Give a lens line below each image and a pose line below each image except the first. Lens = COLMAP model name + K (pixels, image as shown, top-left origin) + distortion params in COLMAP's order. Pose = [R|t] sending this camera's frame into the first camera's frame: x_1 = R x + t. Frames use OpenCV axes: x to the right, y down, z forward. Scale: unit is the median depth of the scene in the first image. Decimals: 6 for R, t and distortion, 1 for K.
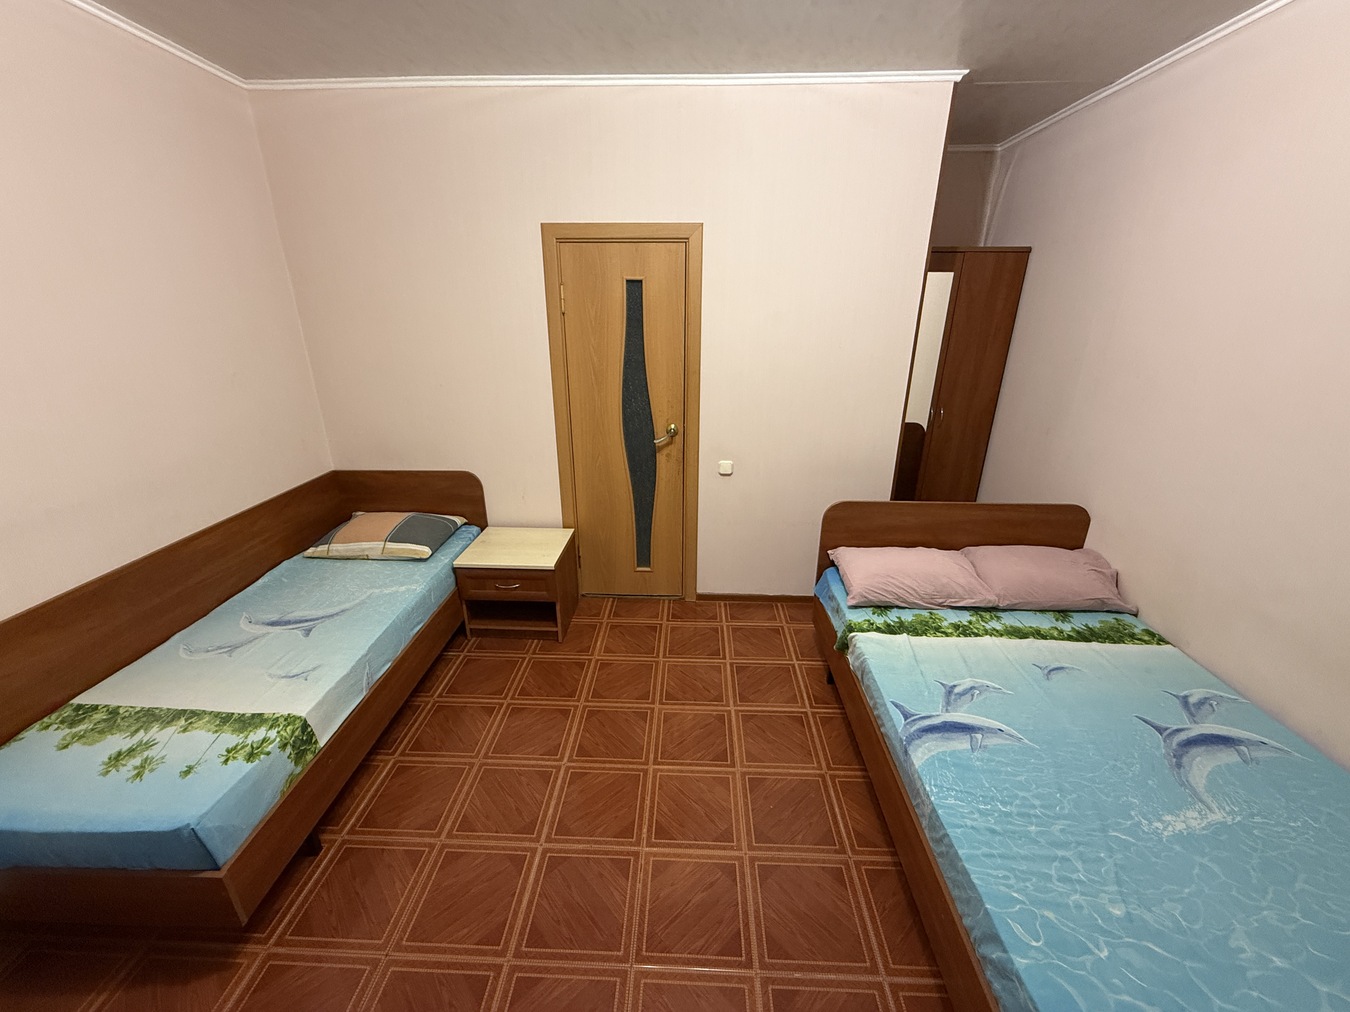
lens RADIAL K [[536.6, 0, 673.6], [0, 536.6, 505.4], [0, 0, 1]] dist [0.000369, 0.000315]
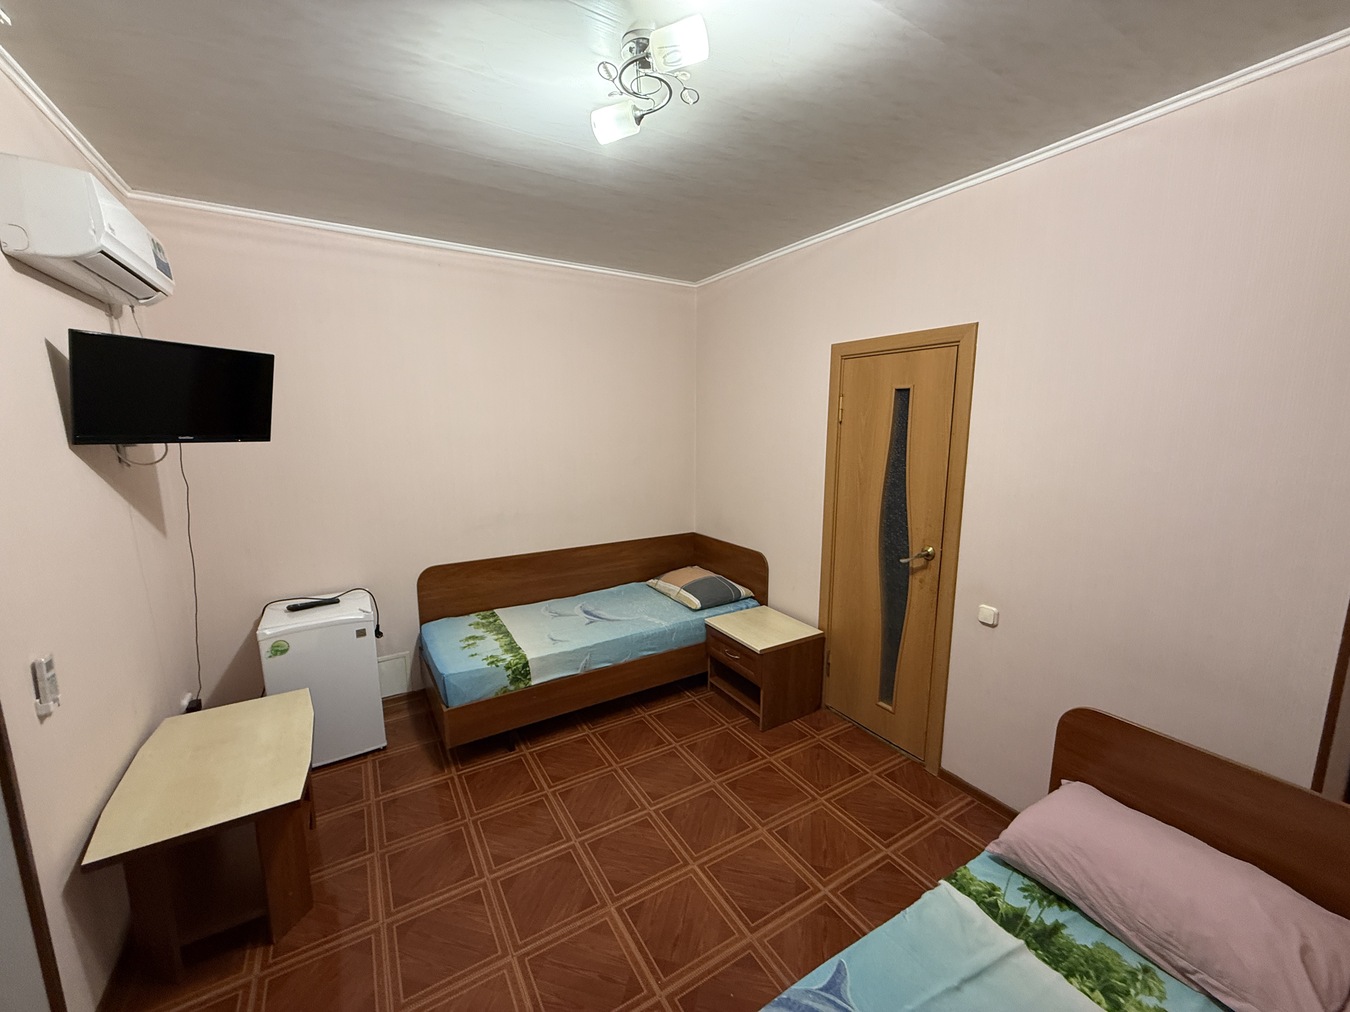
lens RADIAL K [[536.6, 0, 673.1], [0, 536.6, 505.9], [0, 0, 1]] dist [0.000369, 0.000315]
pose [[0.552841, 0.128733, -0.823283, 0.529723], [-0.289482, 0.956130, -0.044884, -0.063411], [0.781388, 0.263140, 0.565854, 0.206109]]
